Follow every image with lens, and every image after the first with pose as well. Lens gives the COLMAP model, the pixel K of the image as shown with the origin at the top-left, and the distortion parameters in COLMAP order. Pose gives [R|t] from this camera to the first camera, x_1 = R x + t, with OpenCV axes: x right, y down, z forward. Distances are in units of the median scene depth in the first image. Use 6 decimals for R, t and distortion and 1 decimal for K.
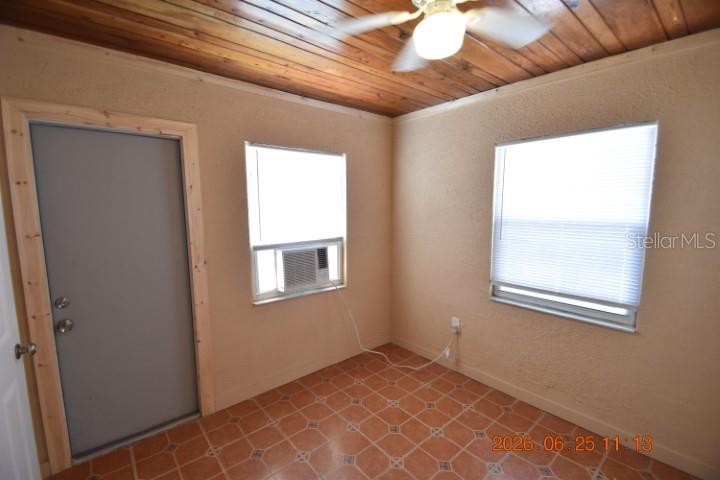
lens RADIAL K [[315.1, 0, 361.4], [0, 315.1, 240.3], [0, 0, 1]] dist [0.006513, -0.009996]
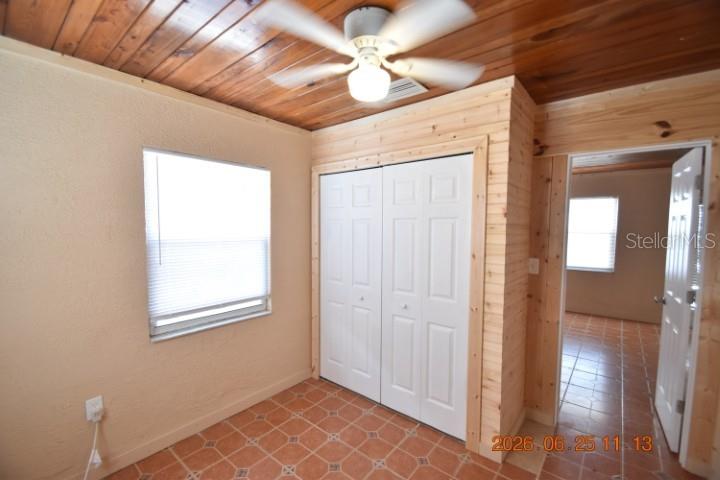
lens RADIAL K [[315.1, 0, 359.3], [0, 315.1, 241.3], [0, 0, 1]] dist [0.006513, -0.009996]
pose [[-0.170645, -0.046853, 0.984218, -0.490282], [0.103217, 0.992523, 0.065144, -0.066908], [-0.979911, 0.112705, -0.164533, 0.657348]]
